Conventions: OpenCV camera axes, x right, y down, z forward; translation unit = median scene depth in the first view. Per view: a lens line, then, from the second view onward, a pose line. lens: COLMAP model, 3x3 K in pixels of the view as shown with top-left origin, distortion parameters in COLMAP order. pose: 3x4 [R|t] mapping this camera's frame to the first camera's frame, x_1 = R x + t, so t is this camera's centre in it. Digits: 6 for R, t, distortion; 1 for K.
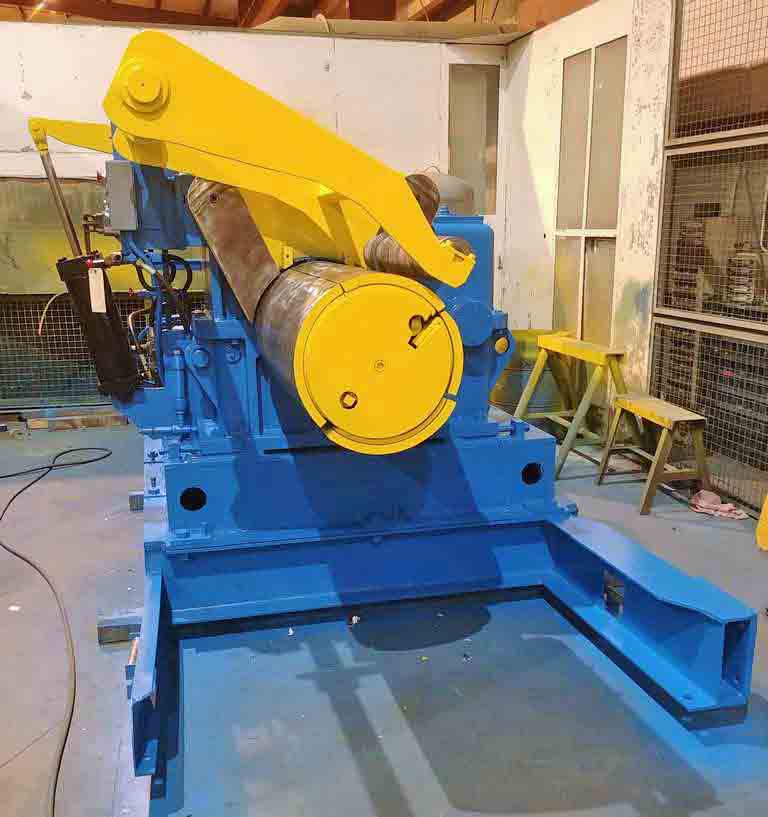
lens RADIAL K [[858.8, 0, 384.0], [0, 858.8, 408.5], [0, 0, 1]] dist [-0.000575, 0.001963]
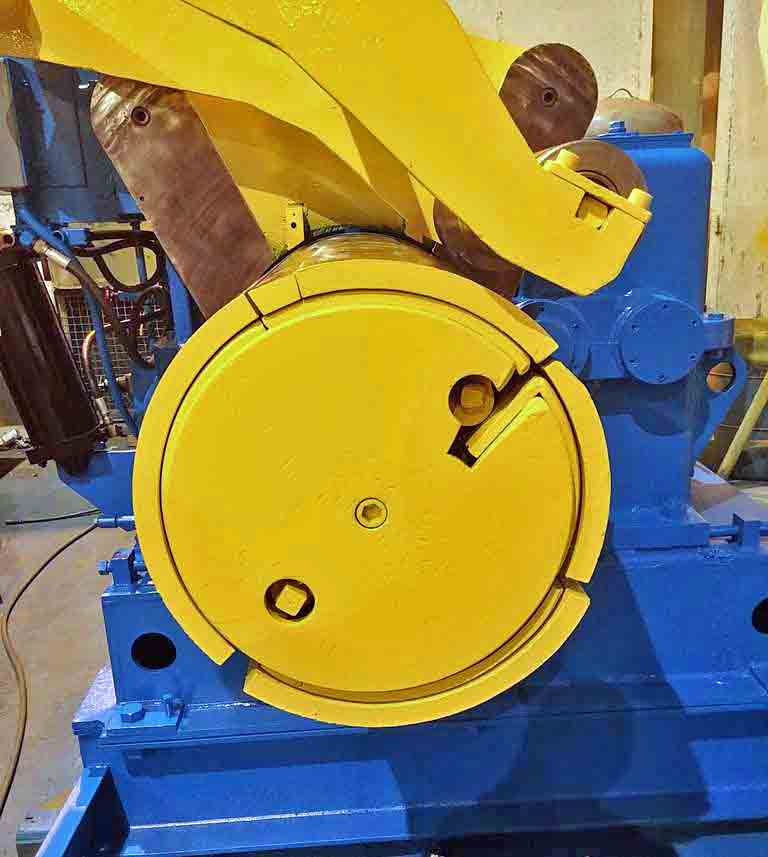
lens RADIAL K [[837.4, 0, 381.8], [0, 837.4, 451.1], [0, 0, 1]] dist [0.009691, -0.031544]
pose [[0.971433, 0.022129, -0.236281, 0.066105], [-0.002600, 0.996576, 0.082645, -0.083112], [0.237300, -0.079669, 0.968164, 0.513132]]
